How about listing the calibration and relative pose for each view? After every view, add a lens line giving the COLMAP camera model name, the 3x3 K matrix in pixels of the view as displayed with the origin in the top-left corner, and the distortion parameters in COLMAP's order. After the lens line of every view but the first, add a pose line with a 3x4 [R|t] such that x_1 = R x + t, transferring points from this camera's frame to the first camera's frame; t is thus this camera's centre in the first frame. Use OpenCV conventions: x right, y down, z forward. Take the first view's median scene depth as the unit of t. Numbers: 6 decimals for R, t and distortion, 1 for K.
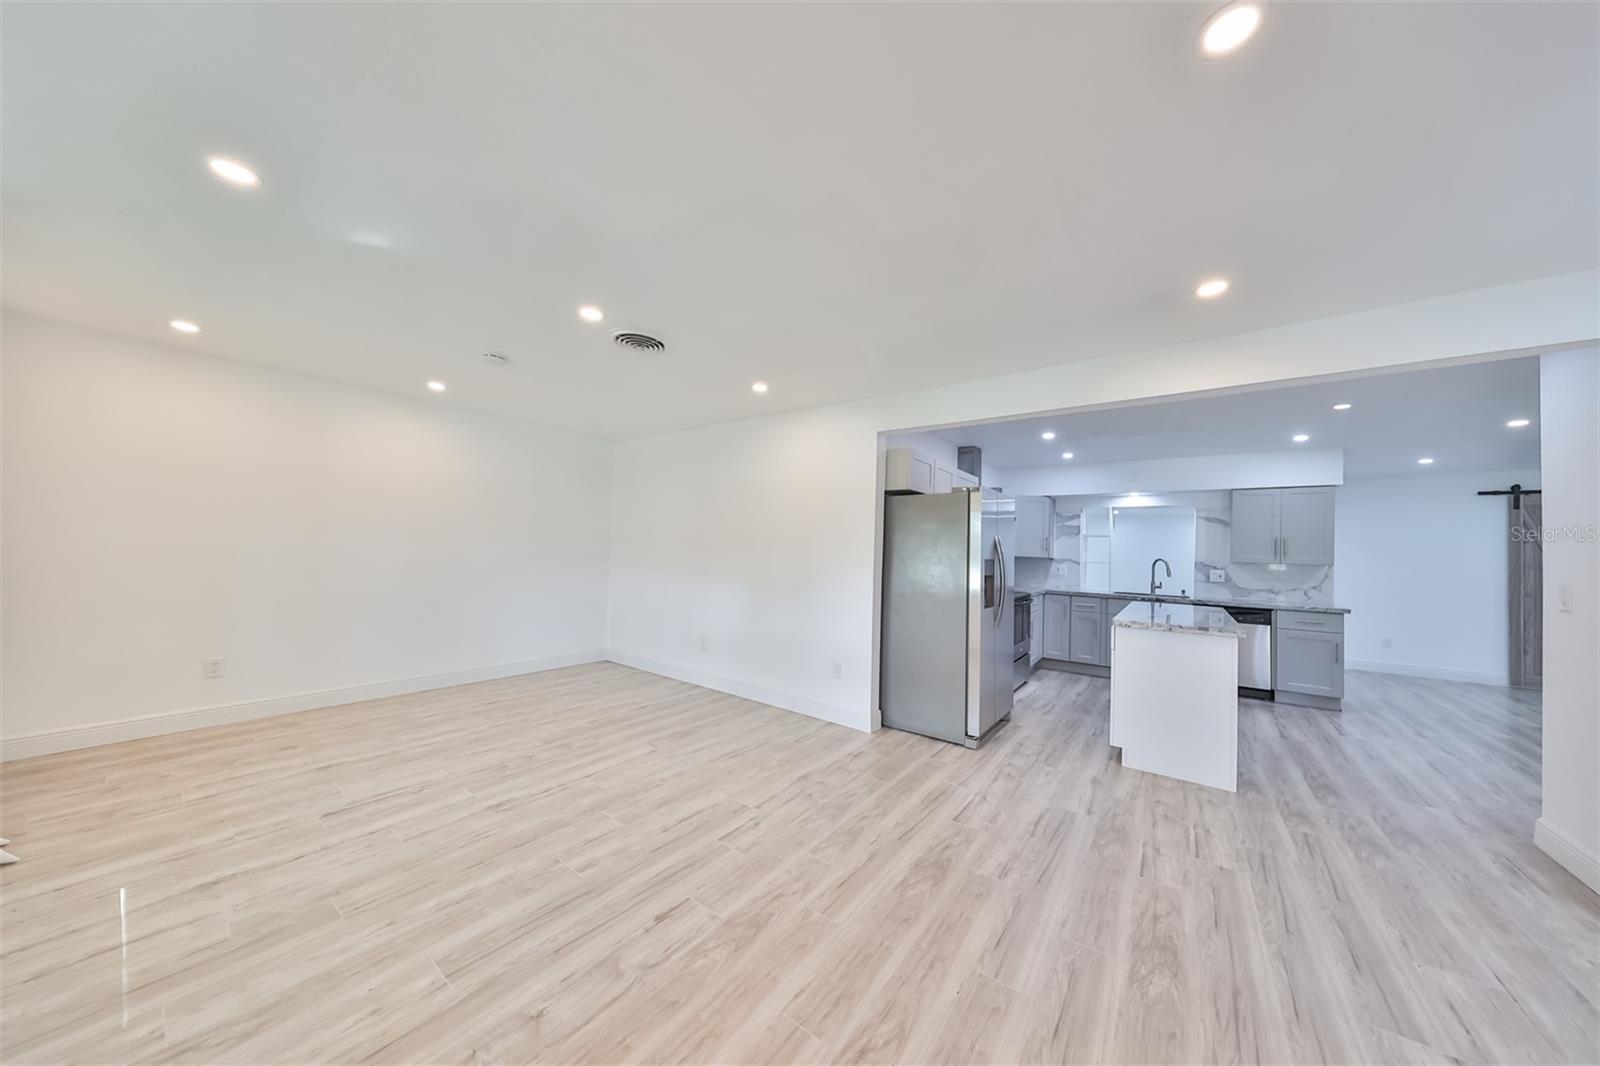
lens RADIAL K [[501.7, 0, 822.4], [0, 501.7, 536.2], [0, 0, 1]] dist [-0.001643, 0.000039]
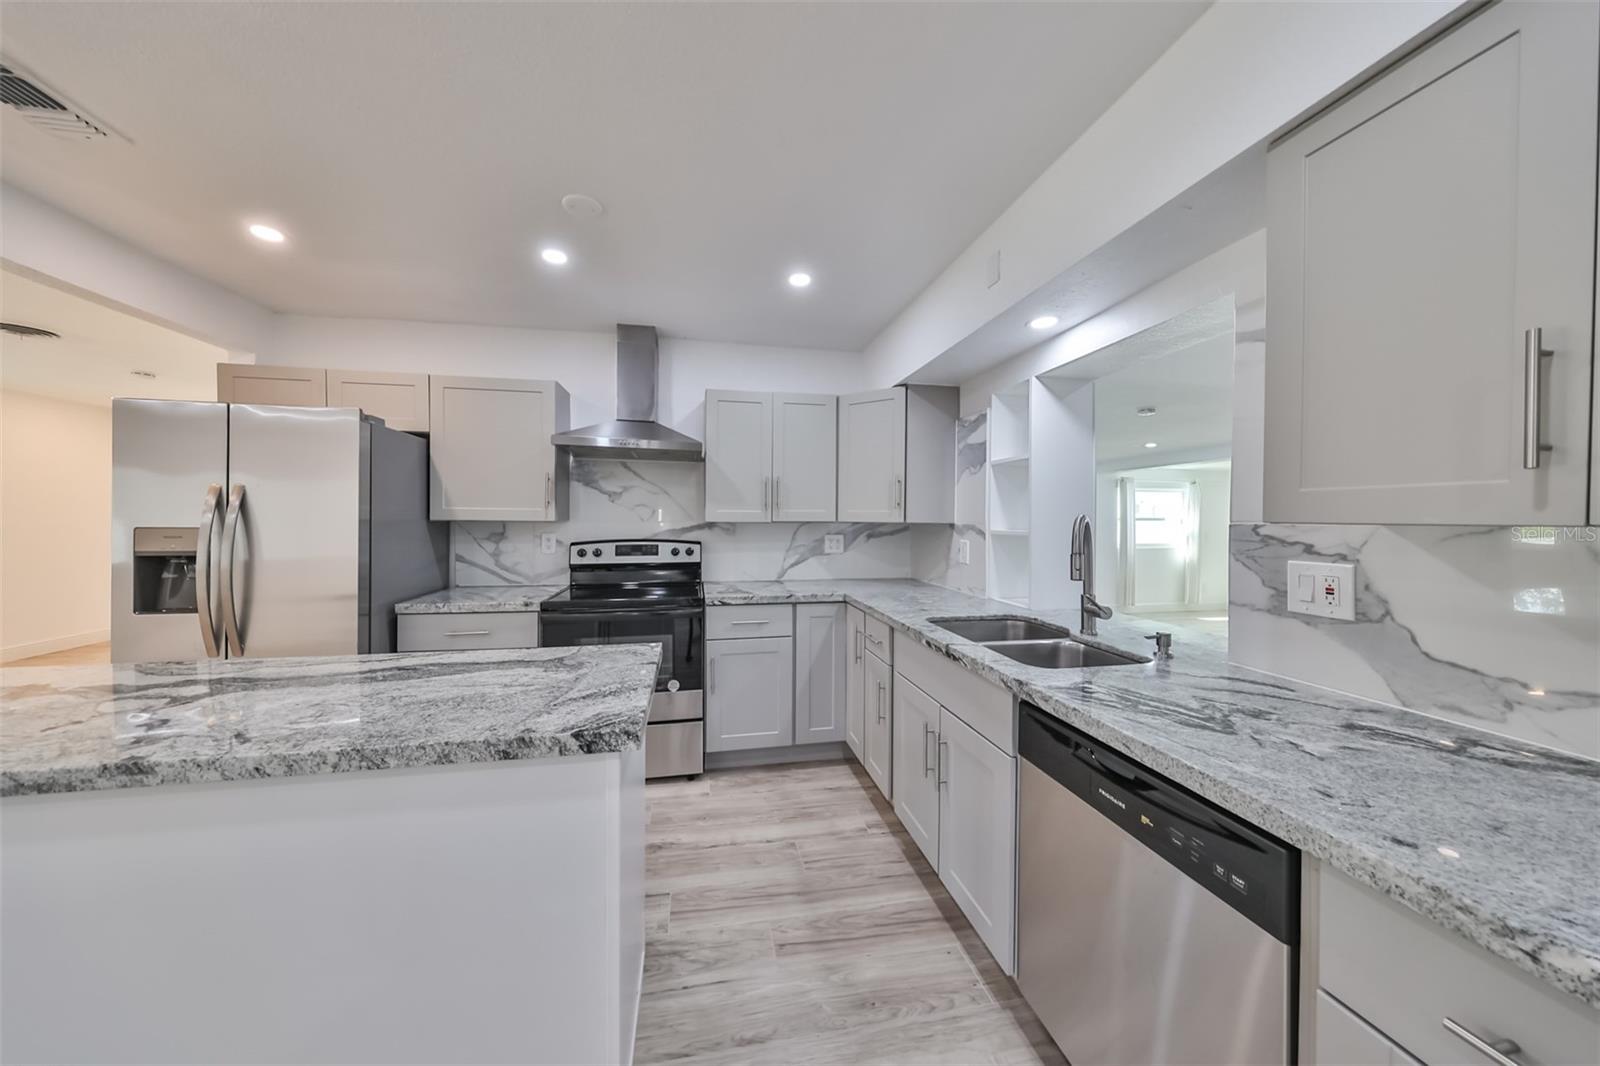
lens RADIAL K [[500.8, 0, 780.0], [0, 500.8, 523.3], [0, 0, 1]] dist [0.000020, -0.000018]
pose [[0.712962, -0.022643, -0.700837, 1.349942], [0.037633, 0.999274, 0.005999, 0.072025], [0.700192, -0.030652, 0.713296, 1.200876]]
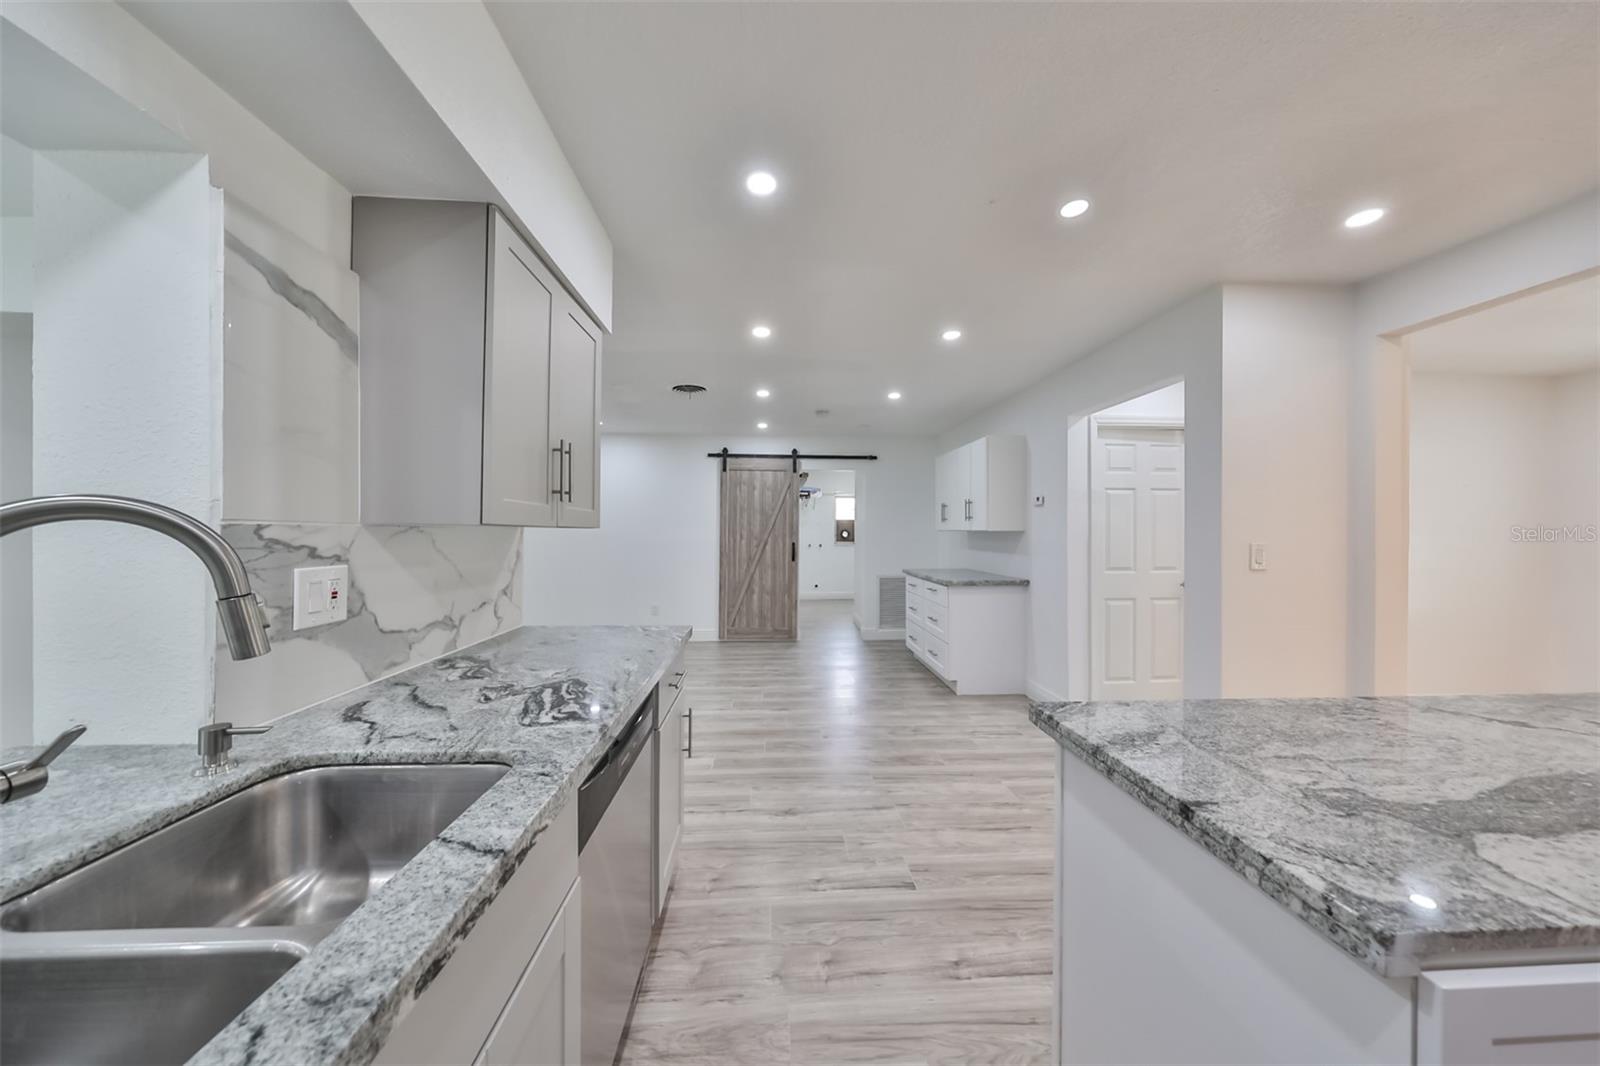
lens RADIAL K [[508.4, 0, 799.2], [0, 508.4, 530.2], [0, 0, 1]] dist [-0.000614, -0.000047]
pose [[-0.626335, -0.029658, 0.778990, 0.904595], [-0.045841, 0.998948, 0.001175, 0.078369], [-0.778205, -0.034974, -0.627035, 1.707817]]
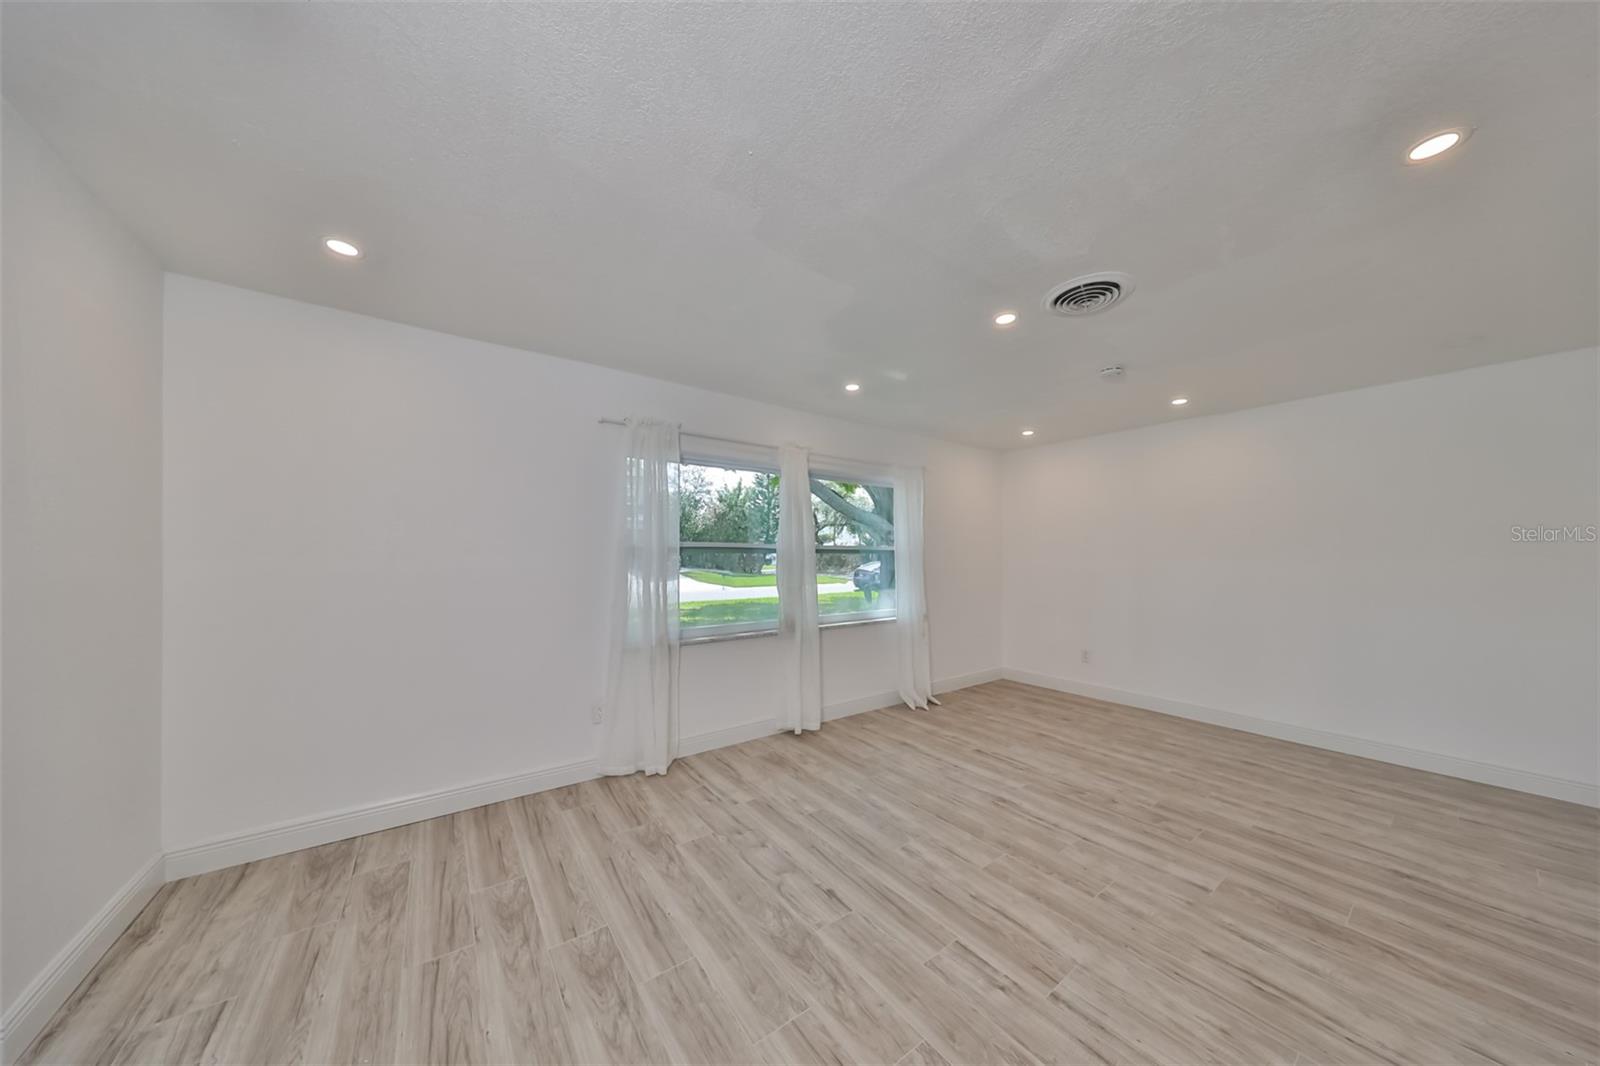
lens RADIAL K [[498.4, 0, 804.6], [0, 498.4, 536.4], [0, 0, 1]] dist [-0.001258, -0.000066]
pose [[-0.314642, -0.074865, -0.946253, 0.454956], [0.012028, 0.996490, -0.082840, 0.030635], [0.949134, -0.037446, -0.312638, 0.739267]]
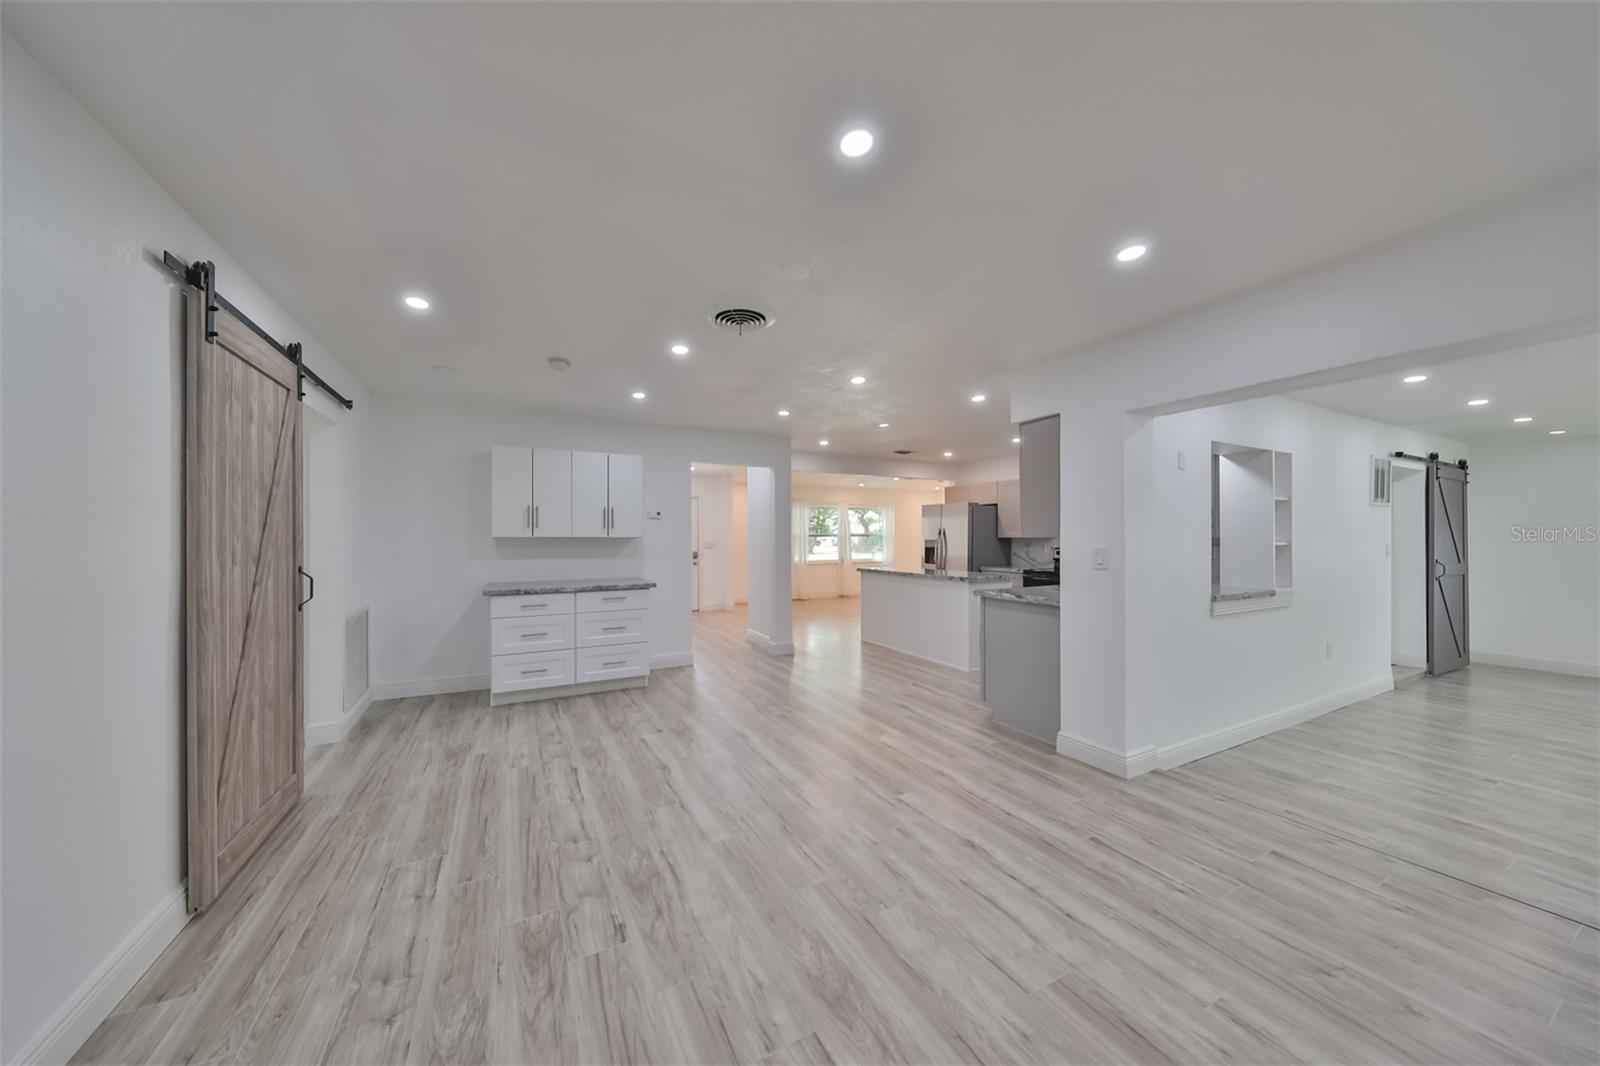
lens RADIAL K [[512.4, 0, 754.8], [0, 512.4, 536.7], [0, 0, 1]] dist [-0.000365, 0.000025]
pose [[-0.488415, -0.031298, -0.872050, 2.763993], [0.013294, 0.998974, -0.043299, 0.126579], [0.872510, -0.032741, -0.487498, 1.543721]]
